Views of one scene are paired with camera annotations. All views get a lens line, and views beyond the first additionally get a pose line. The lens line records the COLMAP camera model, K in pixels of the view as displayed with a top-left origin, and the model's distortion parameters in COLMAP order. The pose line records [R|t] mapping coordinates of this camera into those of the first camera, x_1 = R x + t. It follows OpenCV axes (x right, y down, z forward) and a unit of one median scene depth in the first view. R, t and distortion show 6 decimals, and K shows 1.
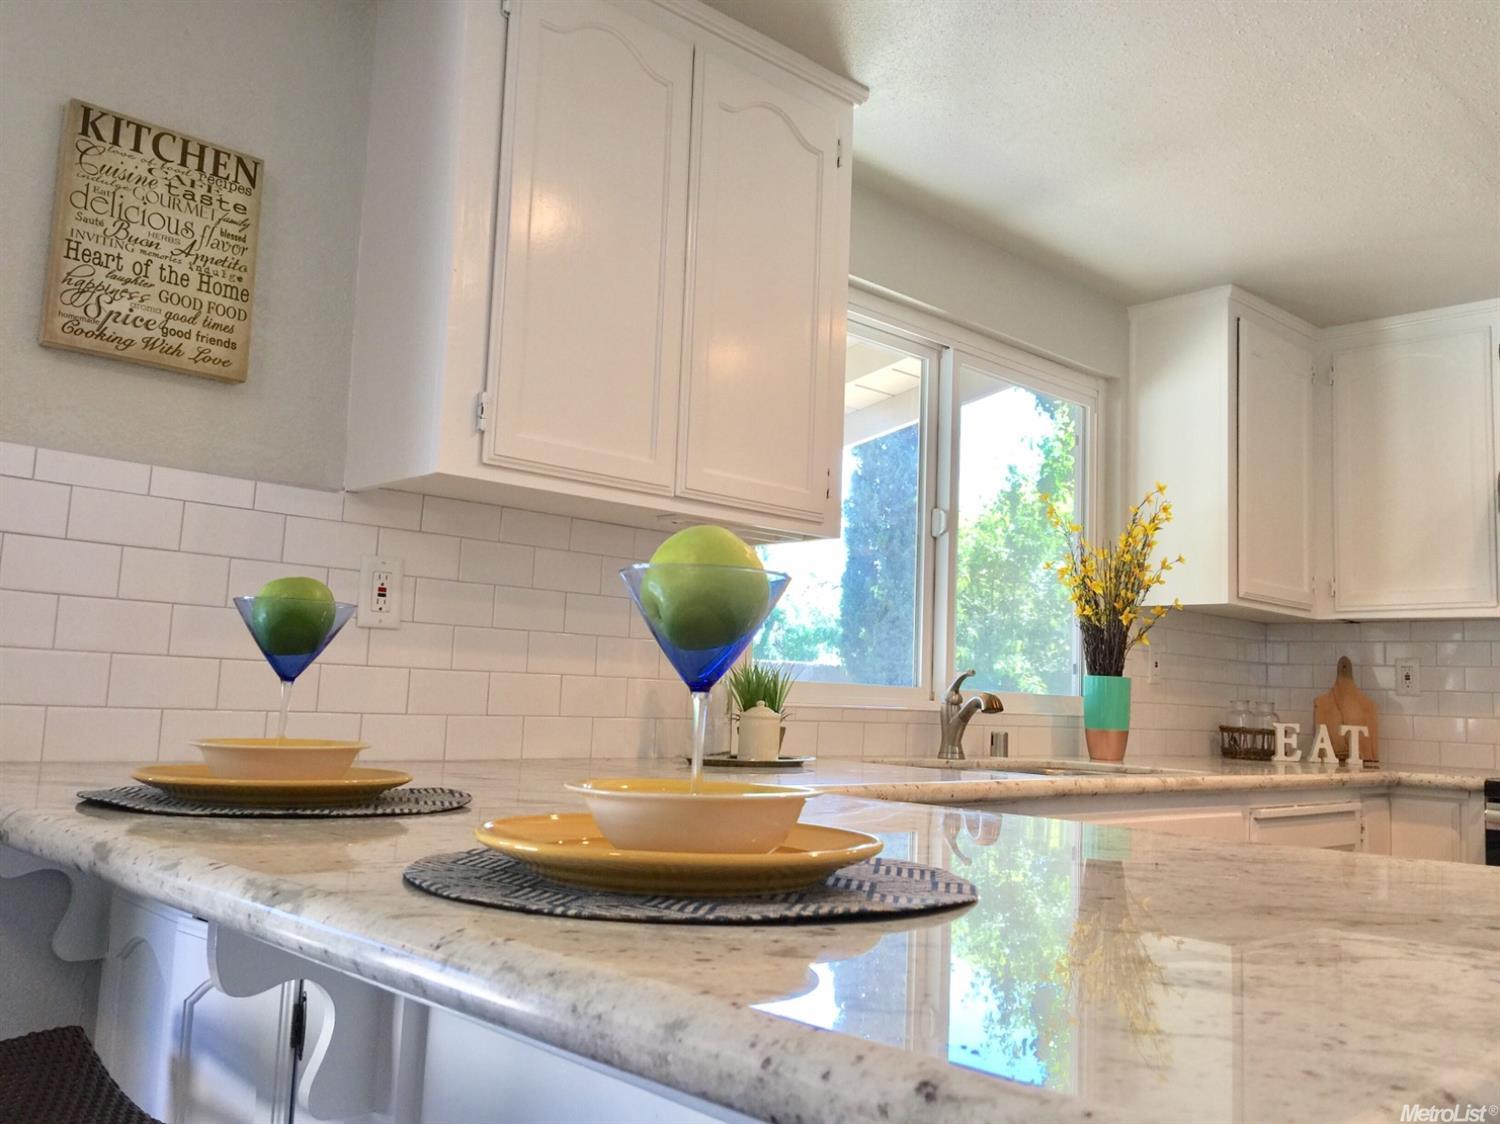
lens RADIAL K [[1279.0, 0, 751.4], [0, 1279.0, 550.8], [0, 0, 1]] dist [0.101908, -0.168843]
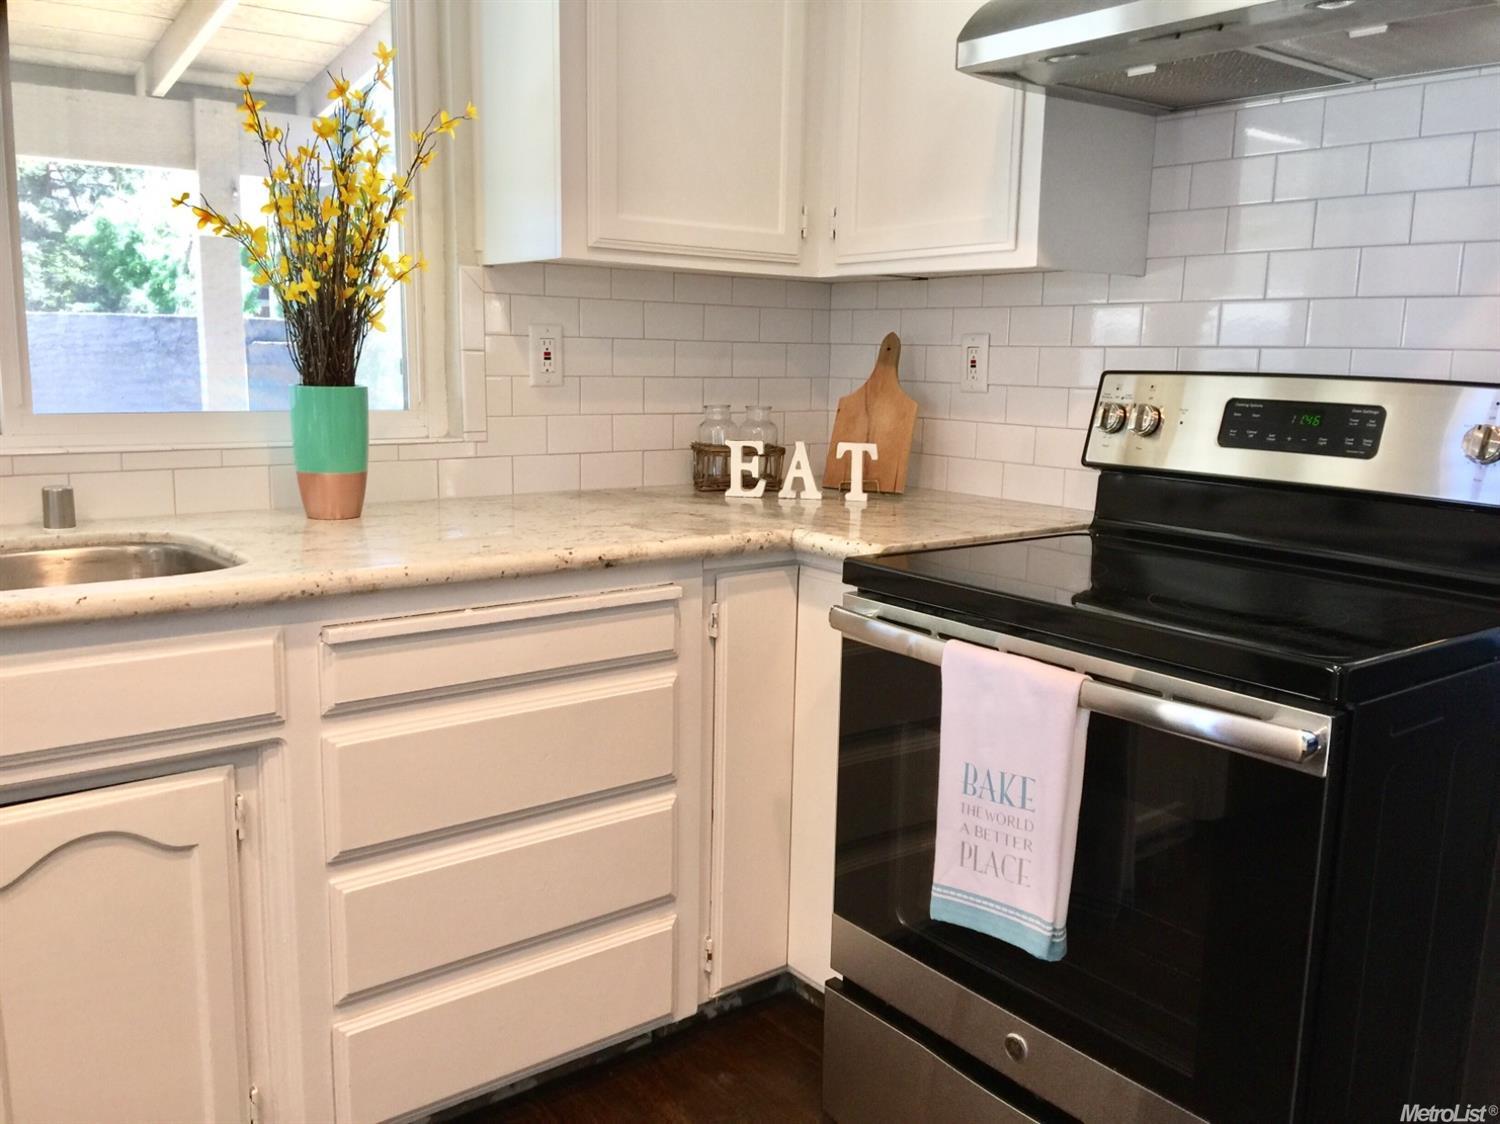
lens RADIAL K [[1310.7, 0, 749.8], [0, 1310.7, 598.1], [0, 0, 1]] dist [0.084838, -0.185197]
pose [[0.997295, -0.006792, -0.073195, 0.904796], [0.028022, 0.955663, 0.293126, 0.025365], [0.067959, -0.294384, 0.953268, 0.655867]]
